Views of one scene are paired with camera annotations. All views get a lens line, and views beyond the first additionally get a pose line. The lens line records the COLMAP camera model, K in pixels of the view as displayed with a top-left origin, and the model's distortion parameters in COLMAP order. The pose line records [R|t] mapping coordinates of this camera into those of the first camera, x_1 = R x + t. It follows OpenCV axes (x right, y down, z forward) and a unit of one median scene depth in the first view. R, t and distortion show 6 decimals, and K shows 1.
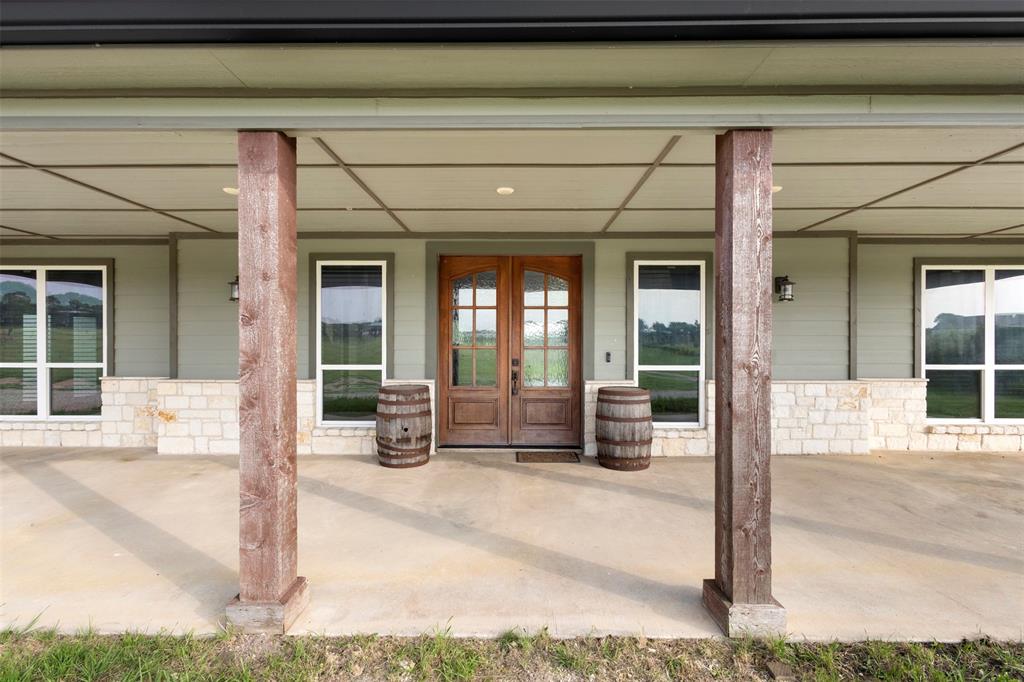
lens RADIAL K [[468.5, 0, 513.4], [0, 468.5, 334.2], [0, 0, 1]] dist [0.002853, 0.000602]
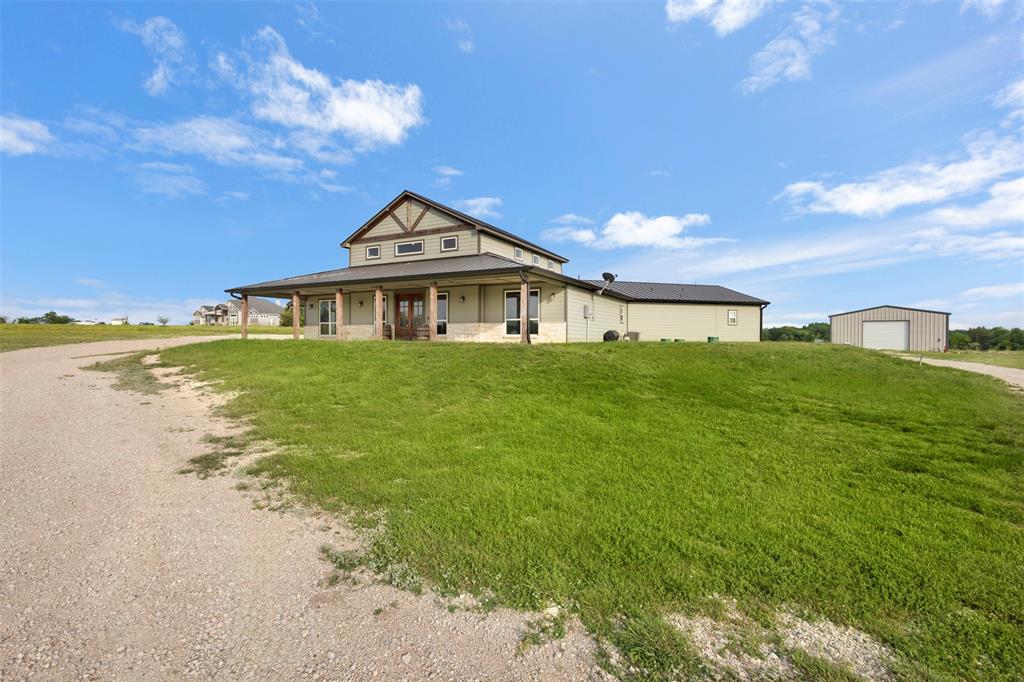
lens RADIAL K [[468.5, 0, 513.4], [0, 468.5, 334.2], [0, 0, 1]] dist [0.002853, 0.000602]
pose [[0.892587, 0.000103, -0.450876, 2.591523], [0.002419, 0.999984, 0.005017, 0.165525], [0.450869, -0.005569, 0.892573, -2.194291]]
